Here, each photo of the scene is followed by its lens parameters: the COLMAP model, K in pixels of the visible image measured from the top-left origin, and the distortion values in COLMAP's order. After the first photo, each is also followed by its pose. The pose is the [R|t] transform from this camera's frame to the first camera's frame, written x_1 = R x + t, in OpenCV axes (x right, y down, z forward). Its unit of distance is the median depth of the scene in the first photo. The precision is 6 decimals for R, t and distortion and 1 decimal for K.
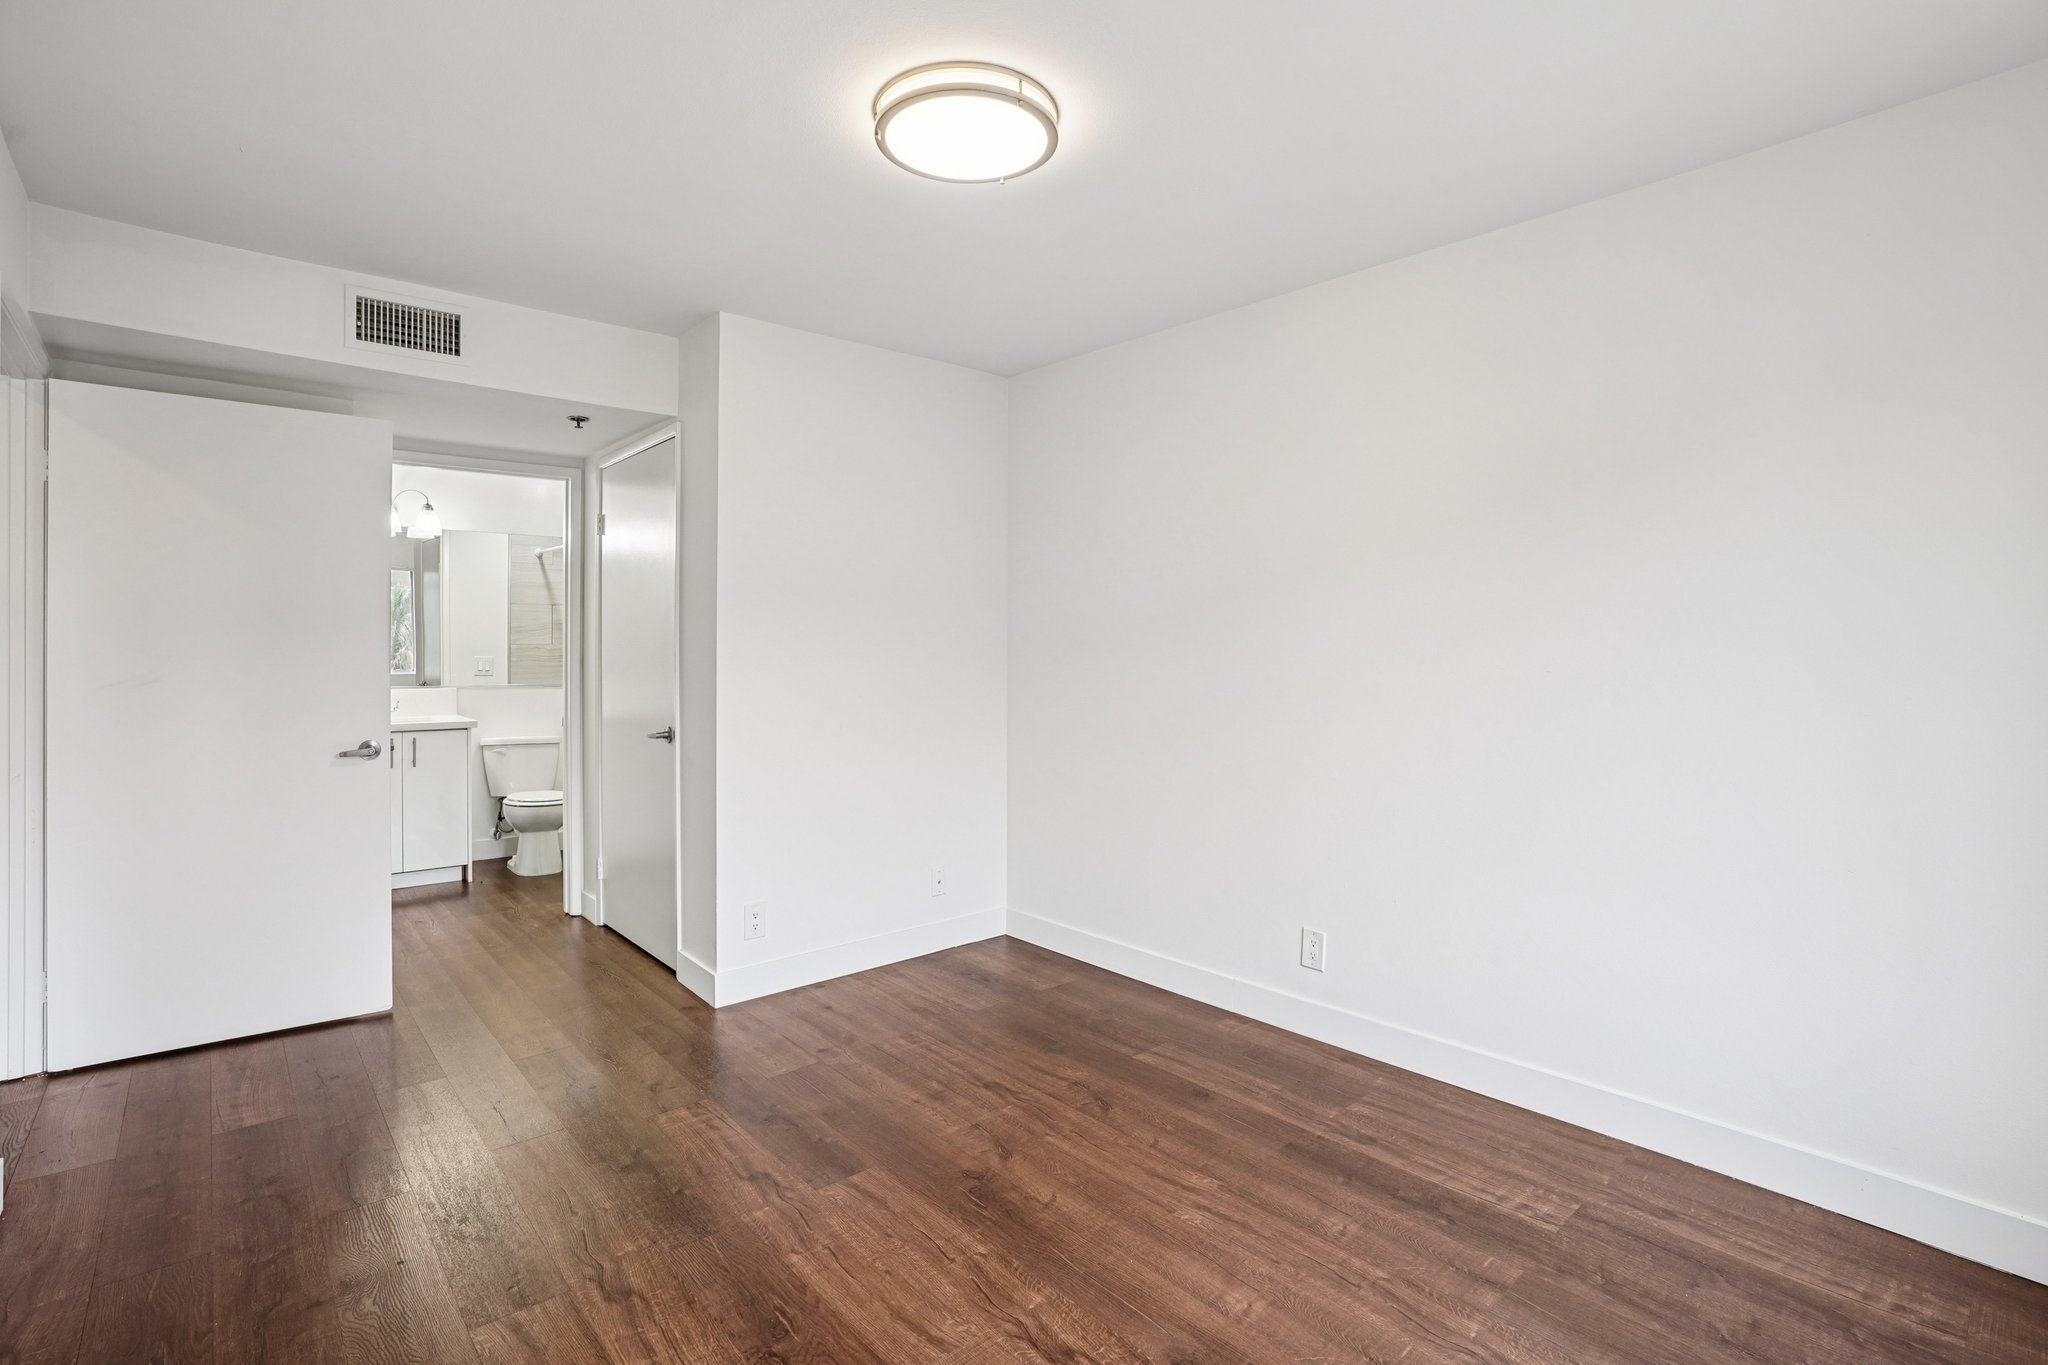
lens RADIAL K [[971.0, 0, 1029.2], [0, 971.0, 651.2], [0, 0, 1]] dist [-0.058904, 0.023538]
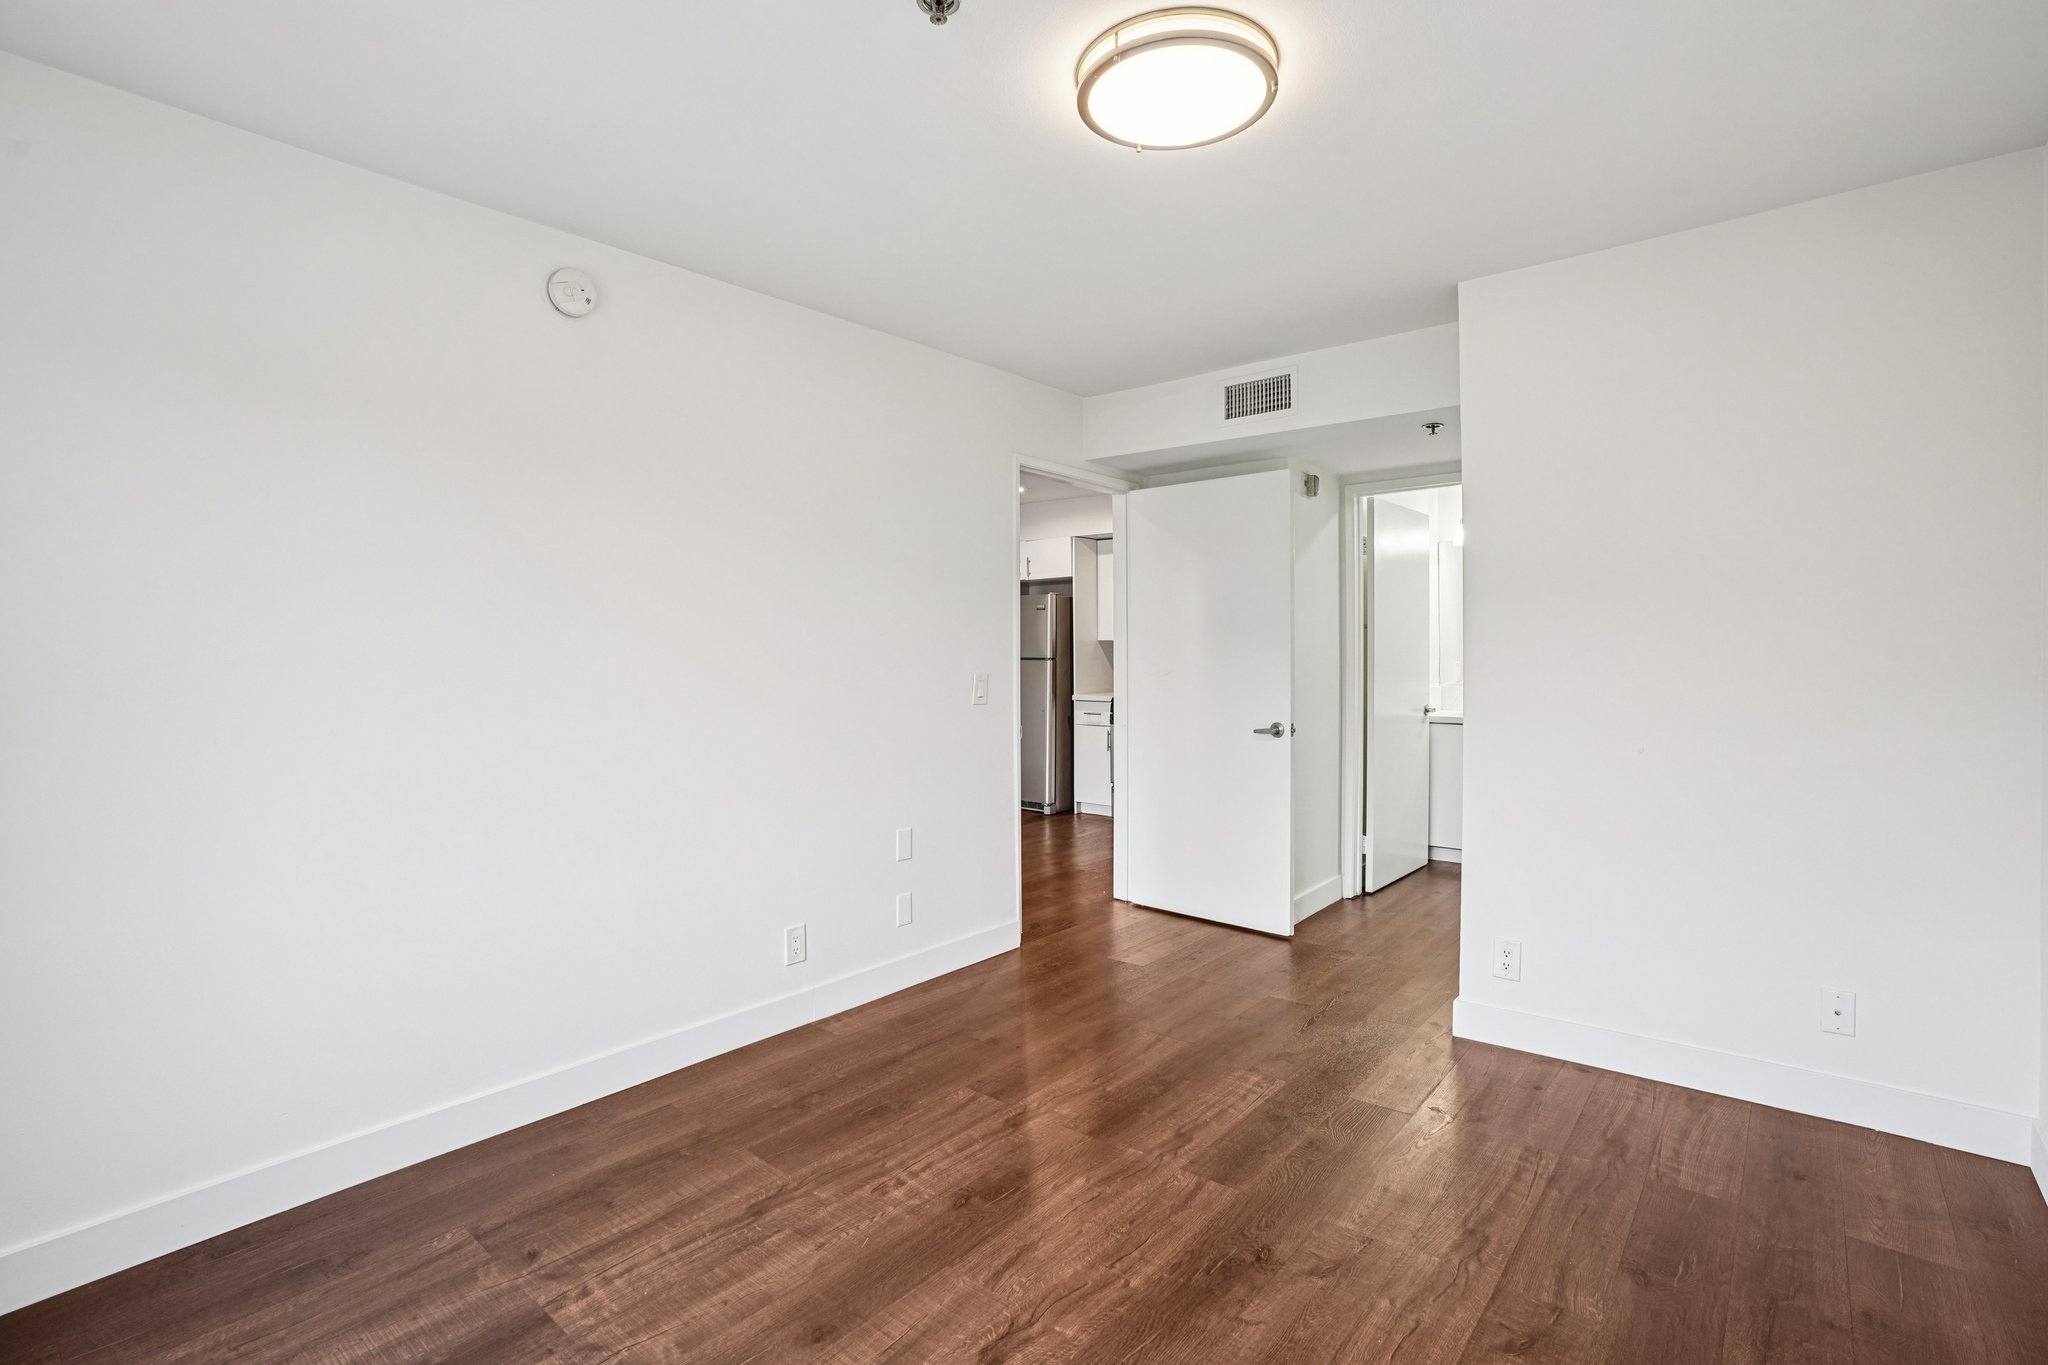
lens RADIAL K [[971.0, 0, 1029.2], [0, 971.0, 651.2], [0, 0, 1]] dist [-0.058904, 0.023538]
pose [[0.145647, -0.002081, -0.989334, 0.671852], [0.002391, 0.999996, -0.001752, 0.000434], [0.989334, -0.002110, 0.145652, 0.584448]]
